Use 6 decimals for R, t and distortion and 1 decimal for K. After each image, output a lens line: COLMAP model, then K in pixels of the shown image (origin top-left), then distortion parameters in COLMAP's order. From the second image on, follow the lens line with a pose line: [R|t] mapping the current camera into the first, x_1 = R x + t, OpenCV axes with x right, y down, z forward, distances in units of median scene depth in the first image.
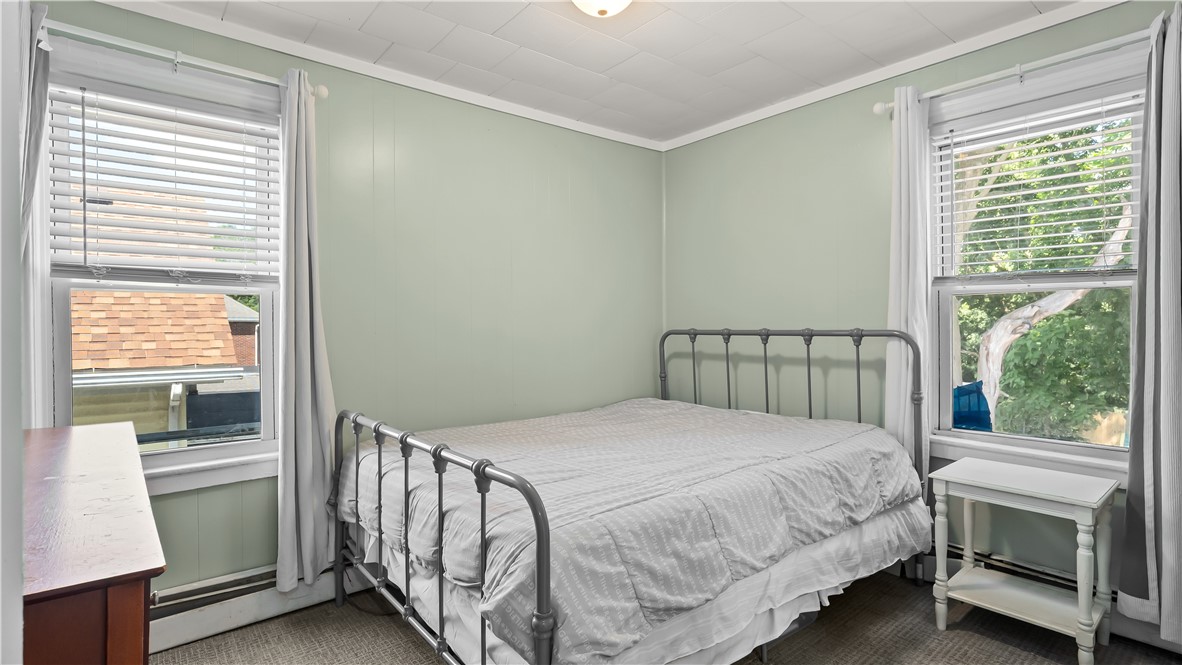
lens RADIAL K [[562.6, 0, 585.7], [0, 562.6, 335.6], [0, 0, 1]] dist [-0.015398, 0.006782]
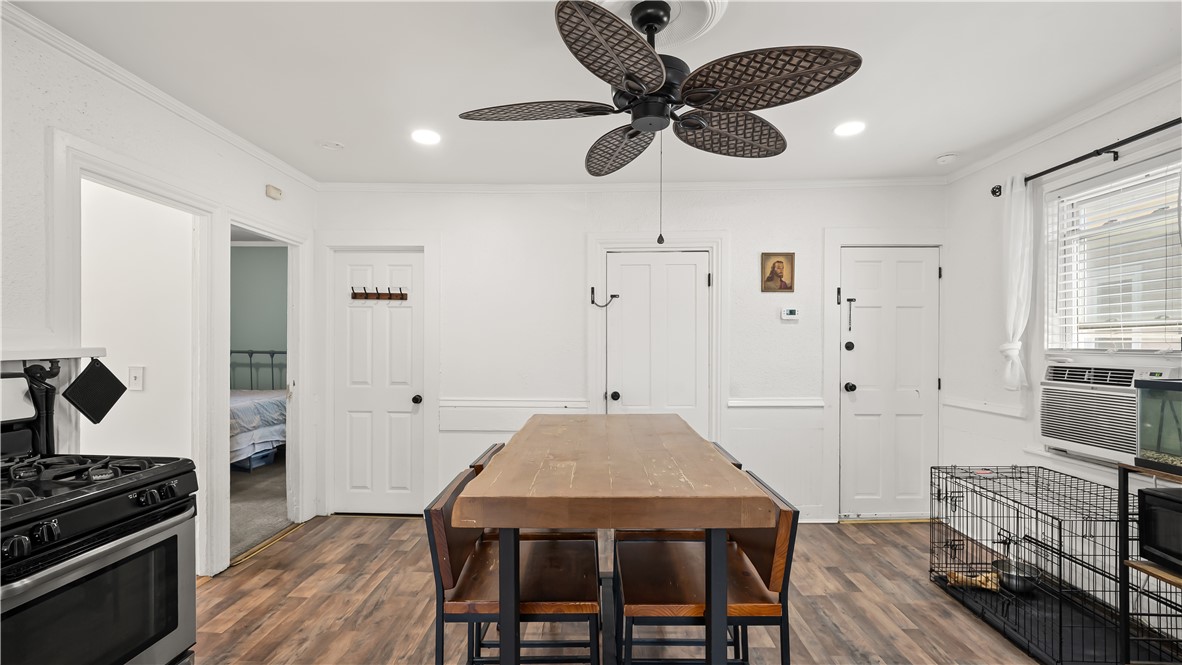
lens RADIAL K [[559.7, 0, 590.8], [0, 559.7, 342.5], [0, 0, 1]] dist [-0.003843, -0.000243]
pose [[0.647839, 0.014160, 0.761646, -0.732097], [-0.004846, 0.999884, -0.014466, -0.027692], [-0.761762, 0.005681, 0.647832, -2.155201]]
